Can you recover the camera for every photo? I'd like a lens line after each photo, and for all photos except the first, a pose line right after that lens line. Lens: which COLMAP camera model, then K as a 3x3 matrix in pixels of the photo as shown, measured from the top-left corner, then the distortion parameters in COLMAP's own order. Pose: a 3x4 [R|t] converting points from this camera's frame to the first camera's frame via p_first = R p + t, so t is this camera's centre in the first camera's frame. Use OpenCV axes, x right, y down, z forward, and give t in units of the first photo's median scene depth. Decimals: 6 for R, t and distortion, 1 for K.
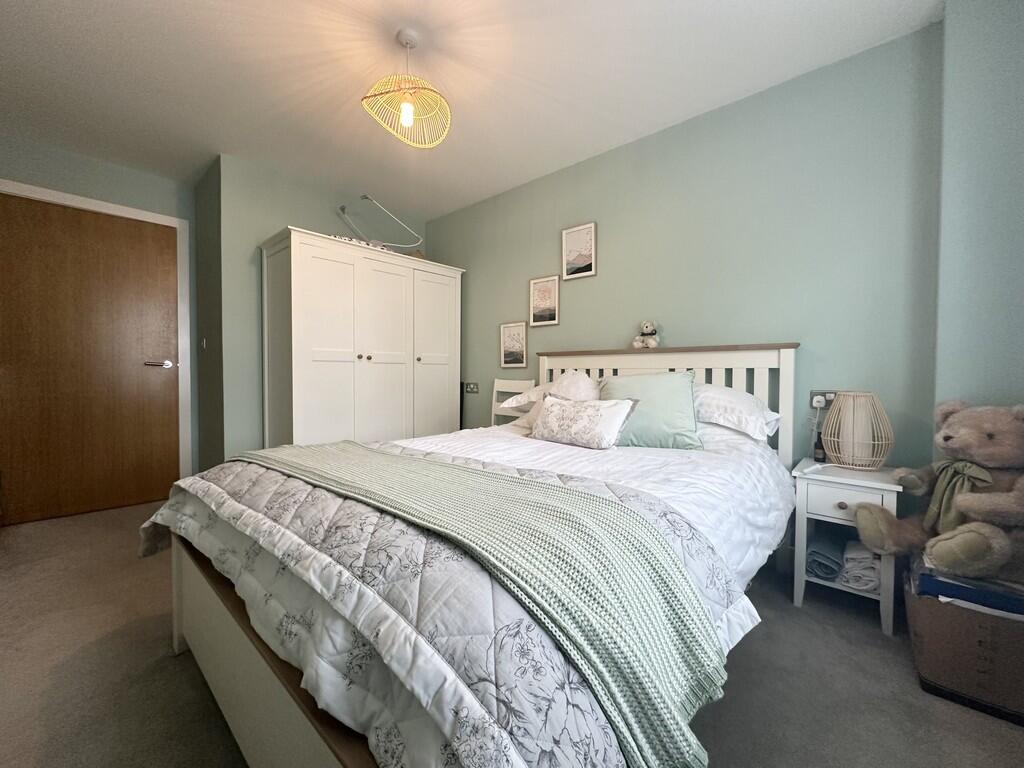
lens RADIAL K [[411.4, 0, 512.0], [0, 411.4, 384.0], [0, 0, 1]] dist [-0.001536, -0.000225]
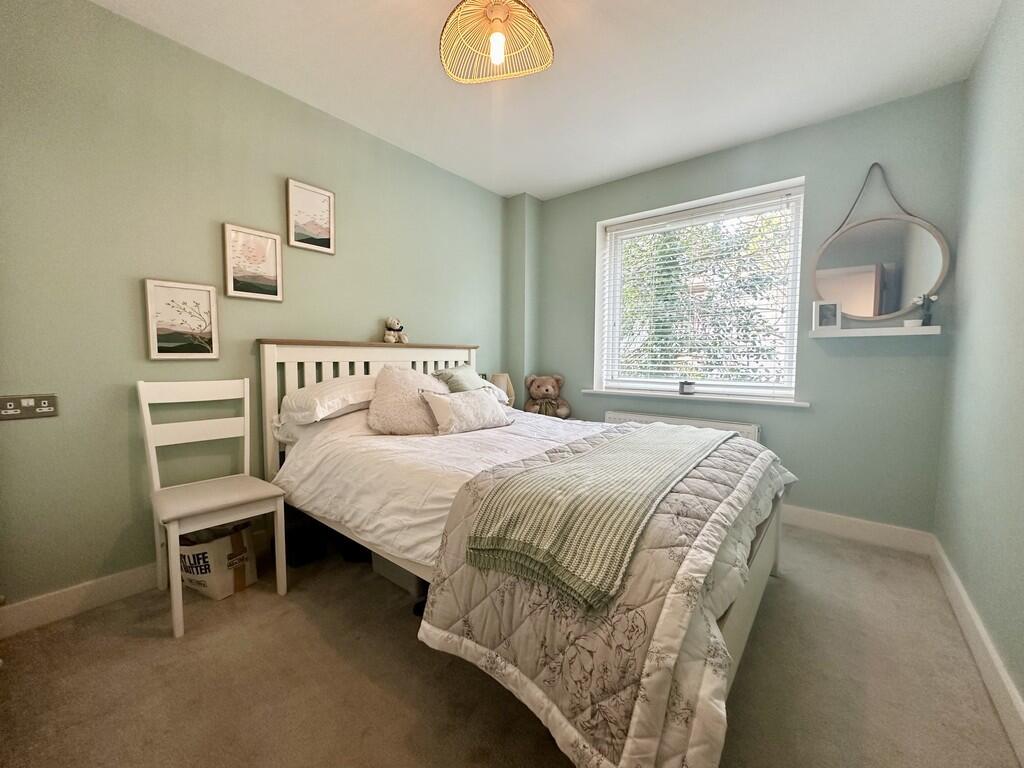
lens RADIAL K [[411.4, 0, 512.0], [0, 411.4, 384.0], [0, 0, 1]] dist [-0.001536, -0.000225]
pose [[-0.035098, -0.066121, 0.997194, -0.643977], [0.023404, 0.997481, 0.066963, -0.036520], [-0.999110, 0.025688, -0.033462, 0.602862]]
